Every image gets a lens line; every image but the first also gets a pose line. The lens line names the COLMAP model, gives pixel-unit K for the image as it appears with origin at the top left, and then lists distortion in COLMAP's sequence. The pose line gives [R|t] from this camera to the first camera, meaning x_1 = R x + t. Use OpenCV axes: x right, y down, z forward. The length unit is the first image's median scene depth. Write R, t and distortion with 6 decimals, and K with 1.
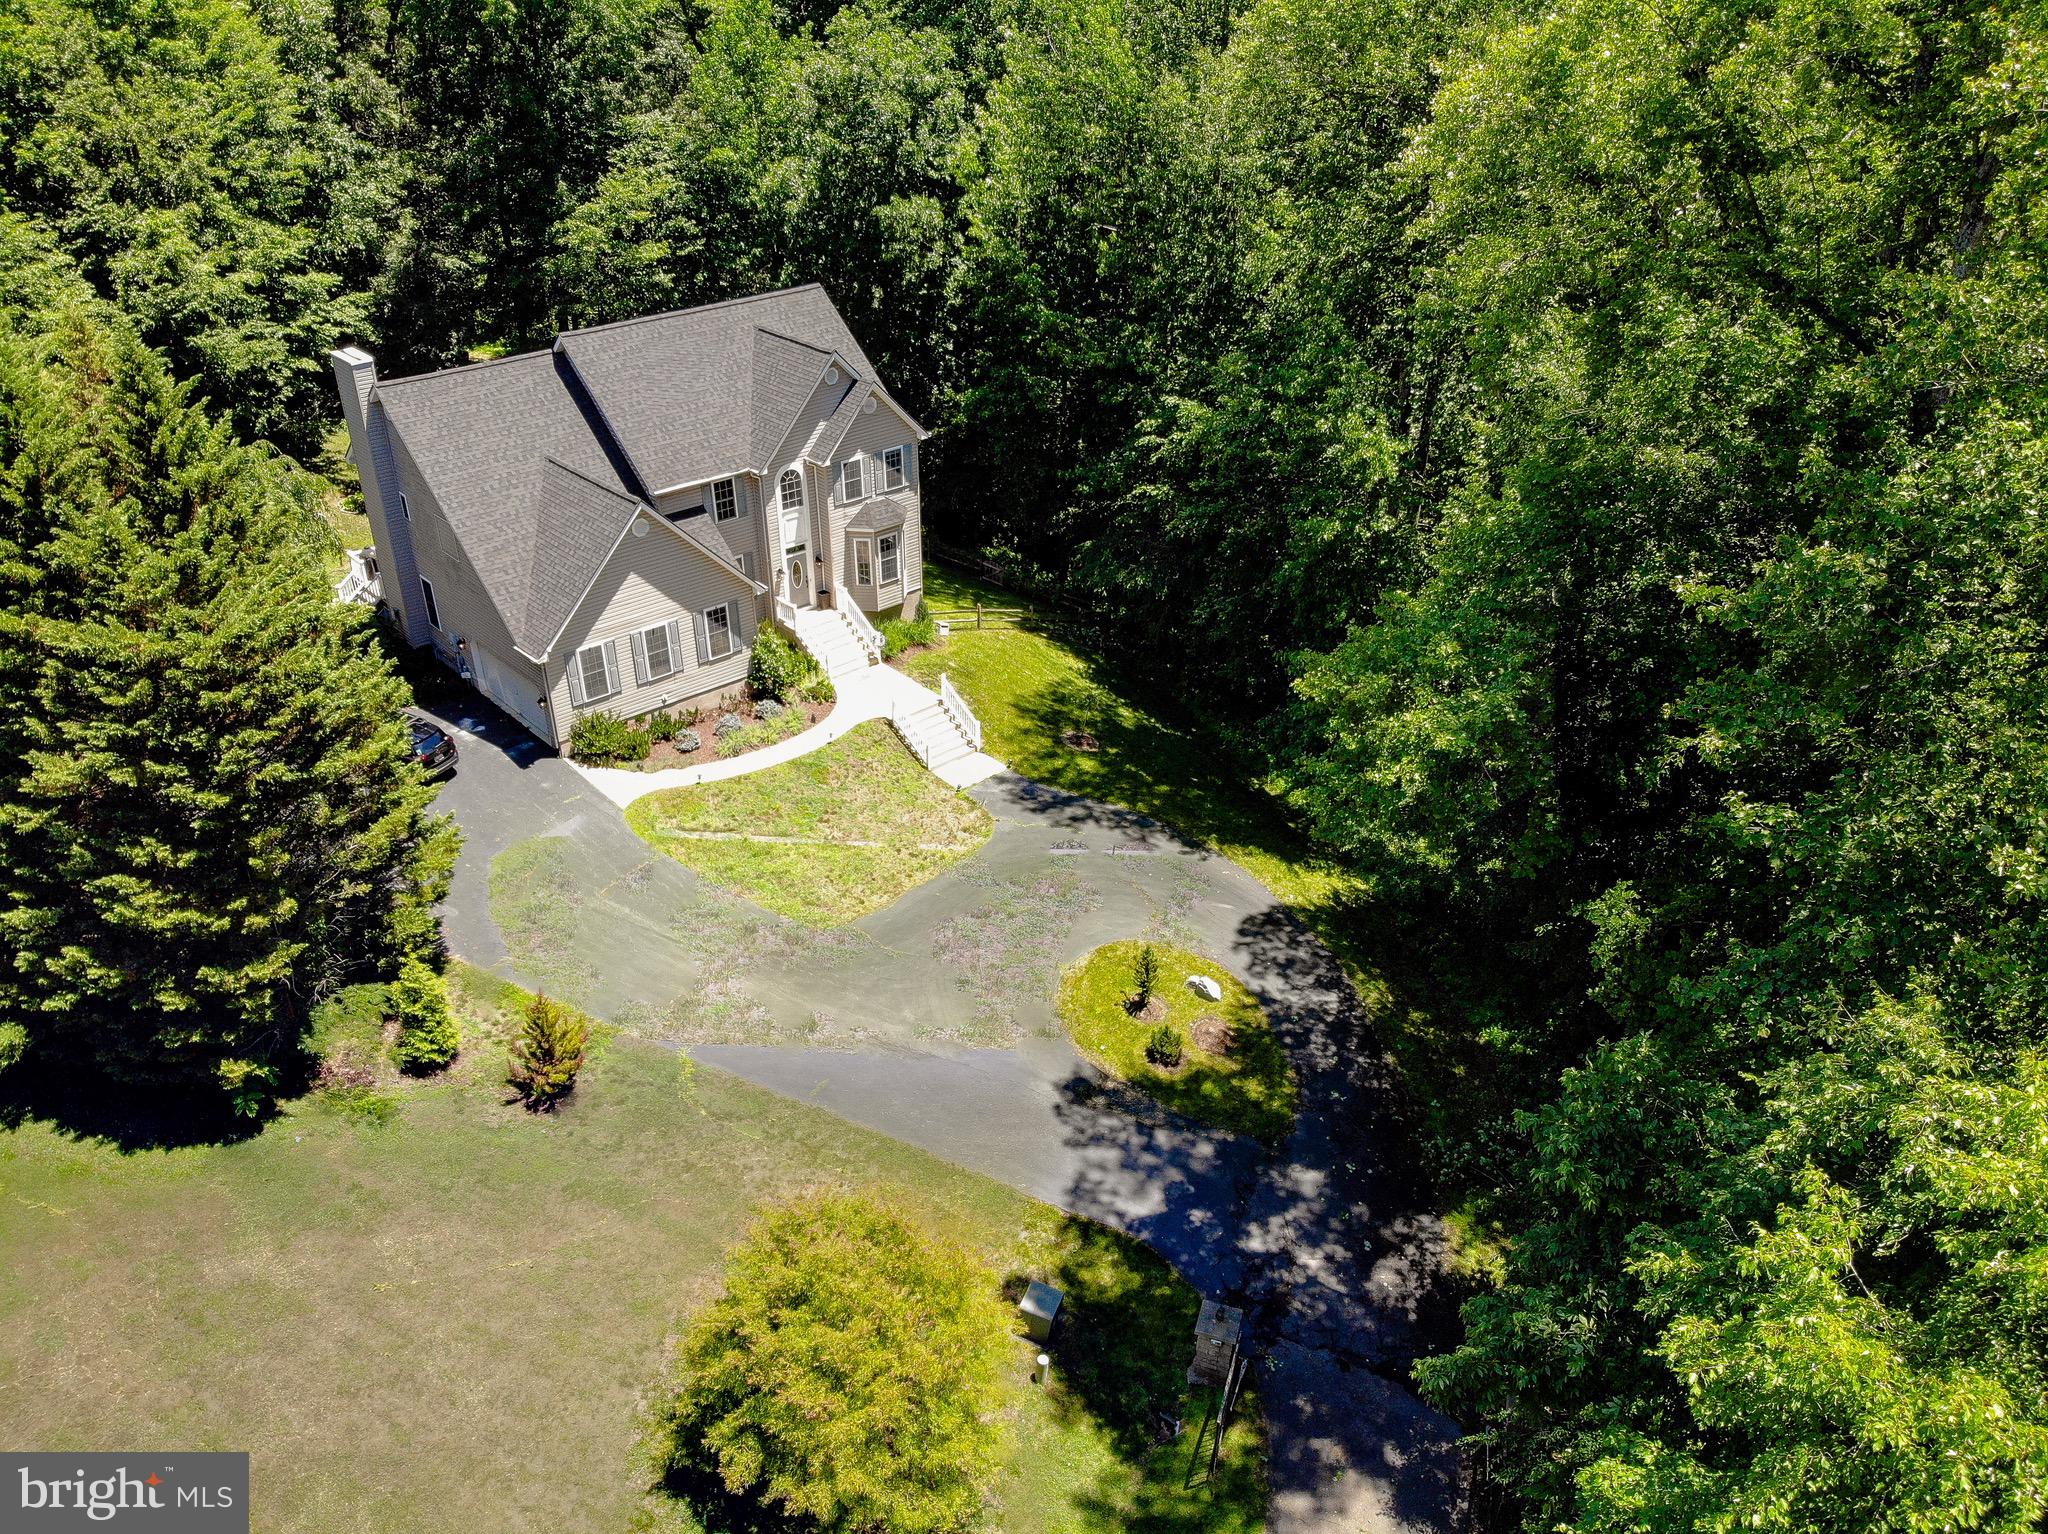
lens RADIAL K [[1472.5, 0, 1024.0], [0, 1472.5, 767.0], [0, 0, 1]] dist [0.210939, -0.450390]
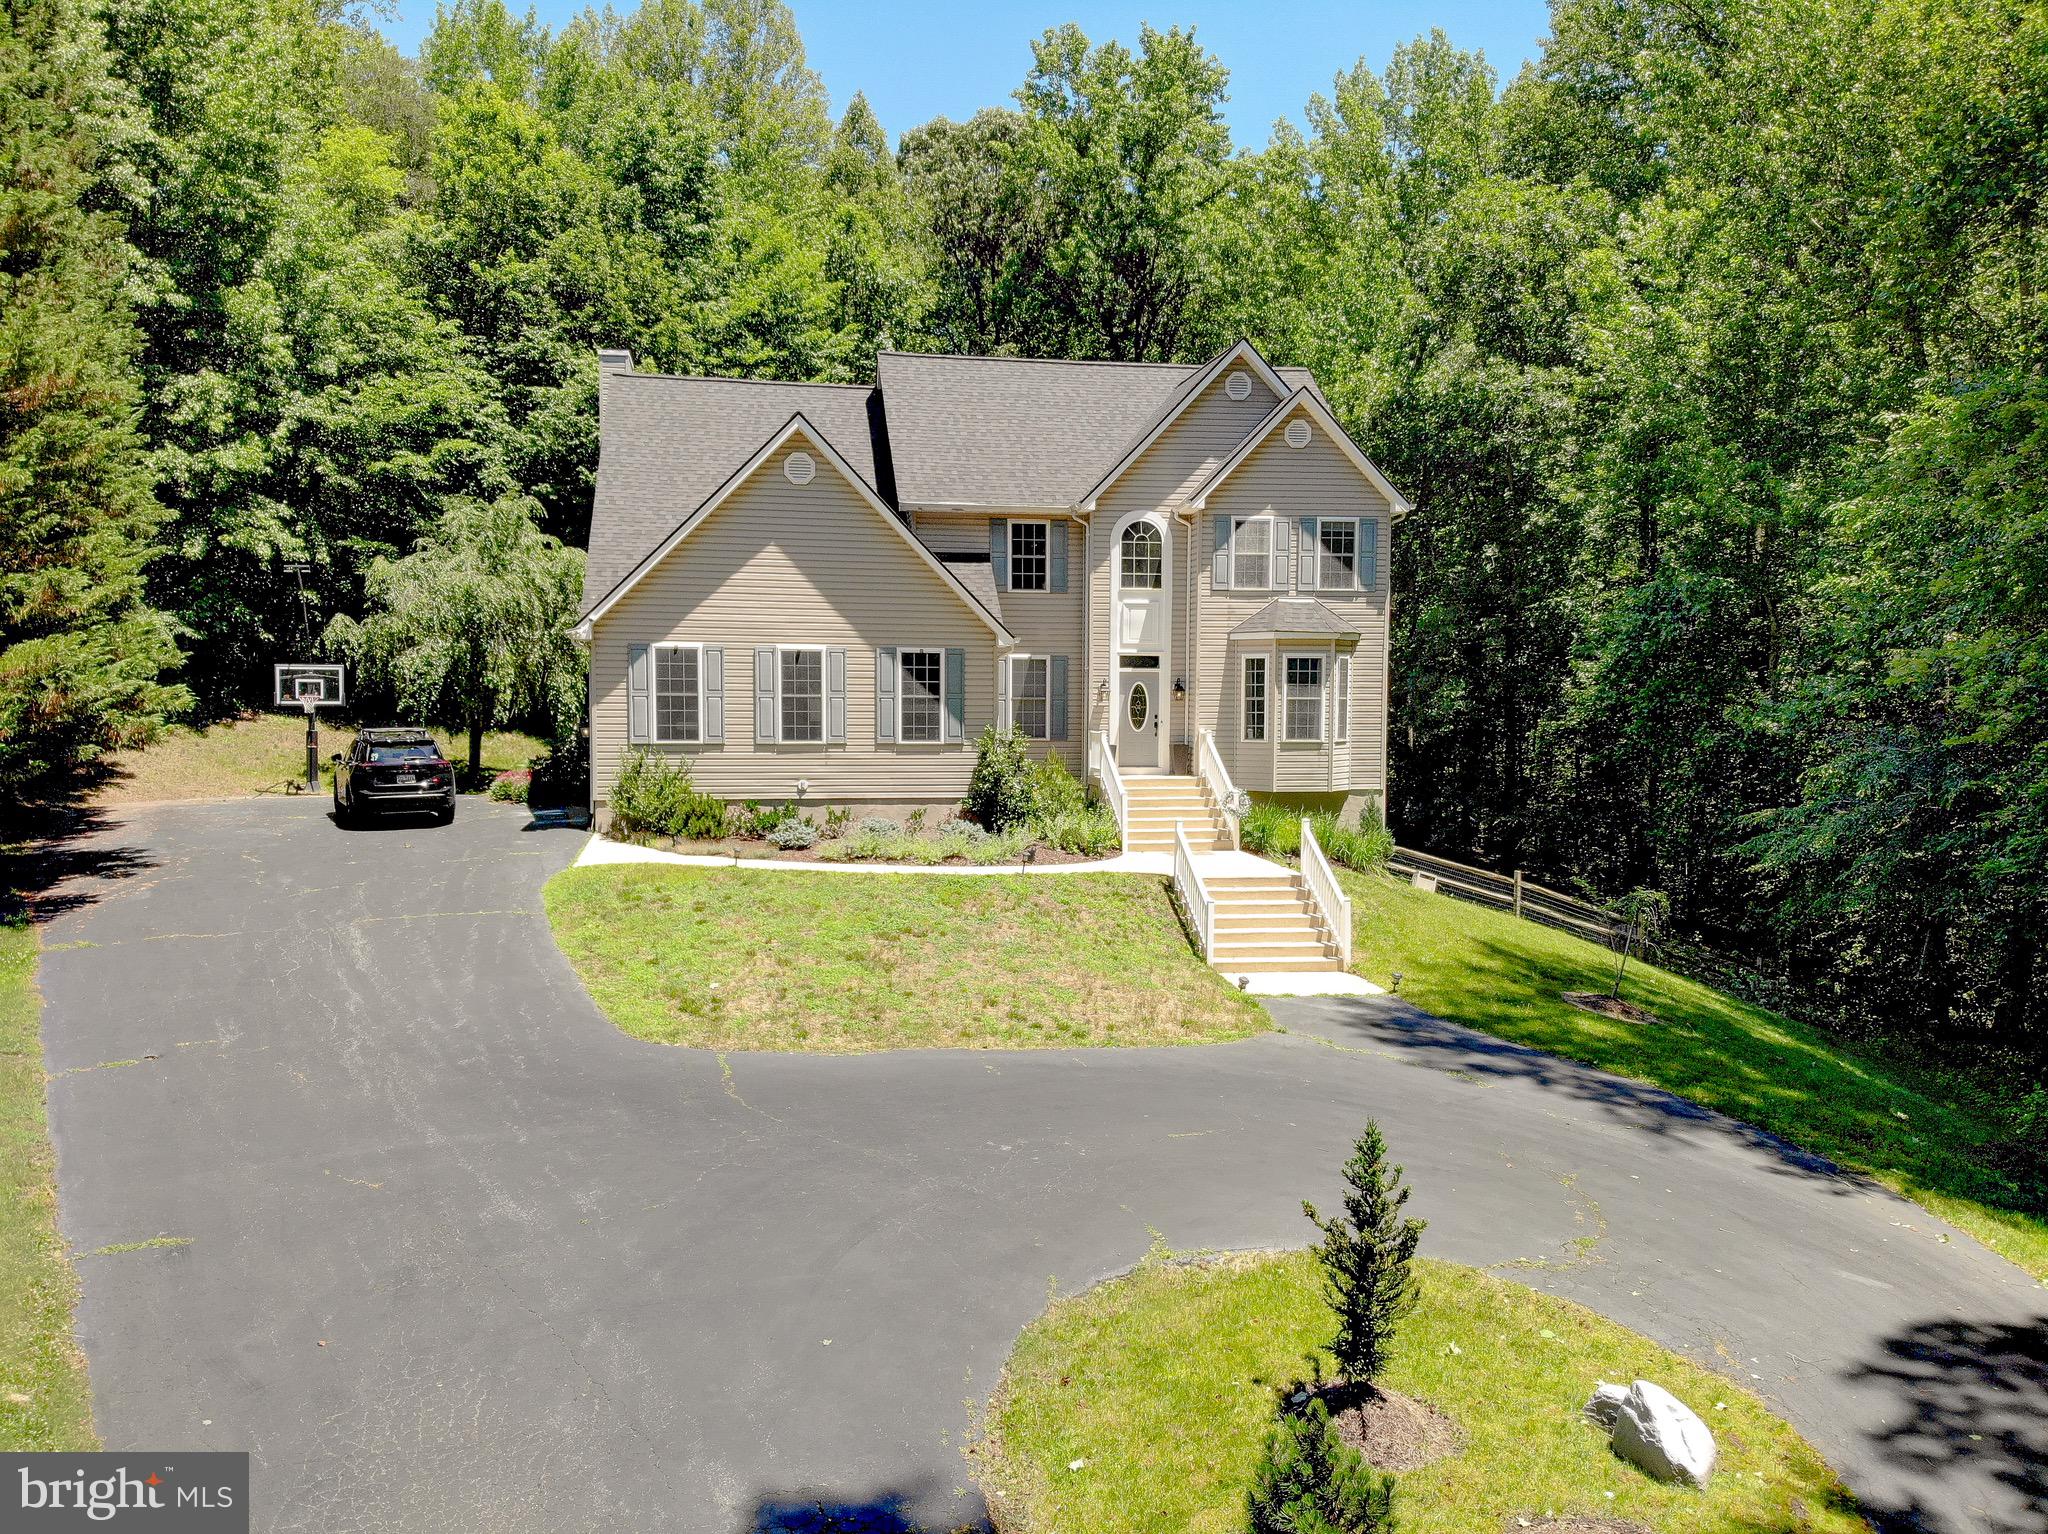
lens RADIAL K [[1486.9, 0, 1021.0], [0, 1486.9, 771.2], [0, 0, 1]] dist [0.138616, -0.289179]
pose [[0.842267, 0.018943, -0.538728, 0.137735], [-0.269494, 0.880326, -0.390383, 0.148105], [0.466861, 0.473990, 0.746575, 0.593780]]
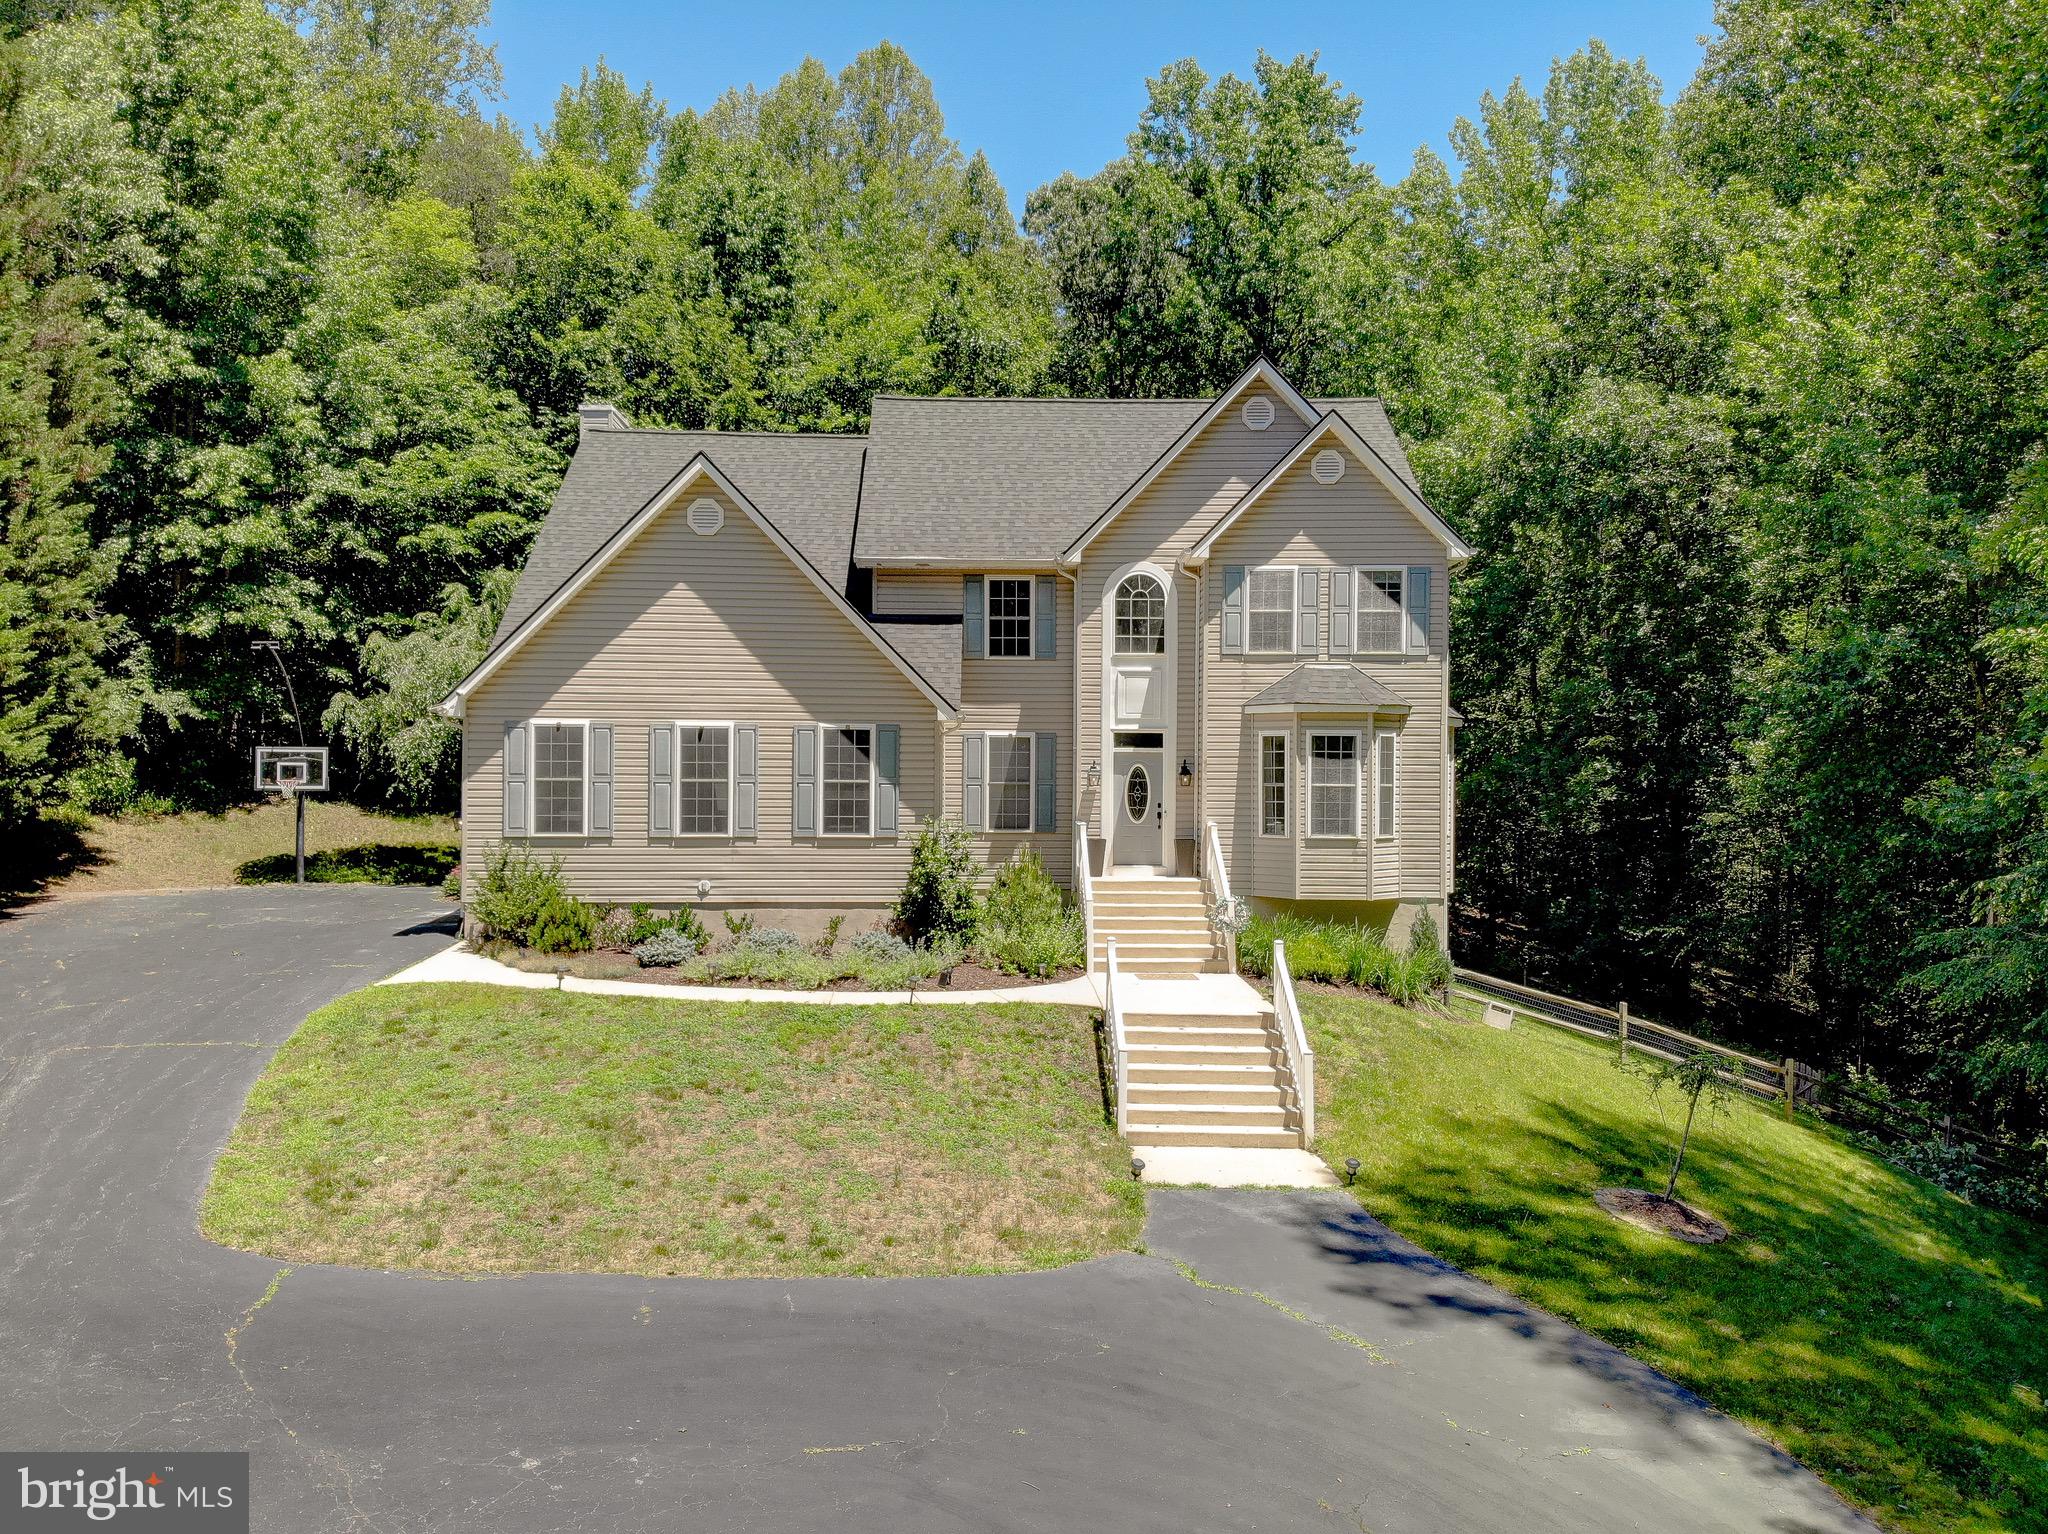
lens RADIAL K [[1486.9, 0, 1021.0], [0, 1486.9, 771.2], [0, 0, 1]] dist [0.138616, -0.289179]
pose [[0.751048, -0.009162, -0.660184, 0.157409], [-0.333535, 0.857674, -0.391344, 0.076768], [0.569808, 0.514113, 0.641098, 0.710686]]
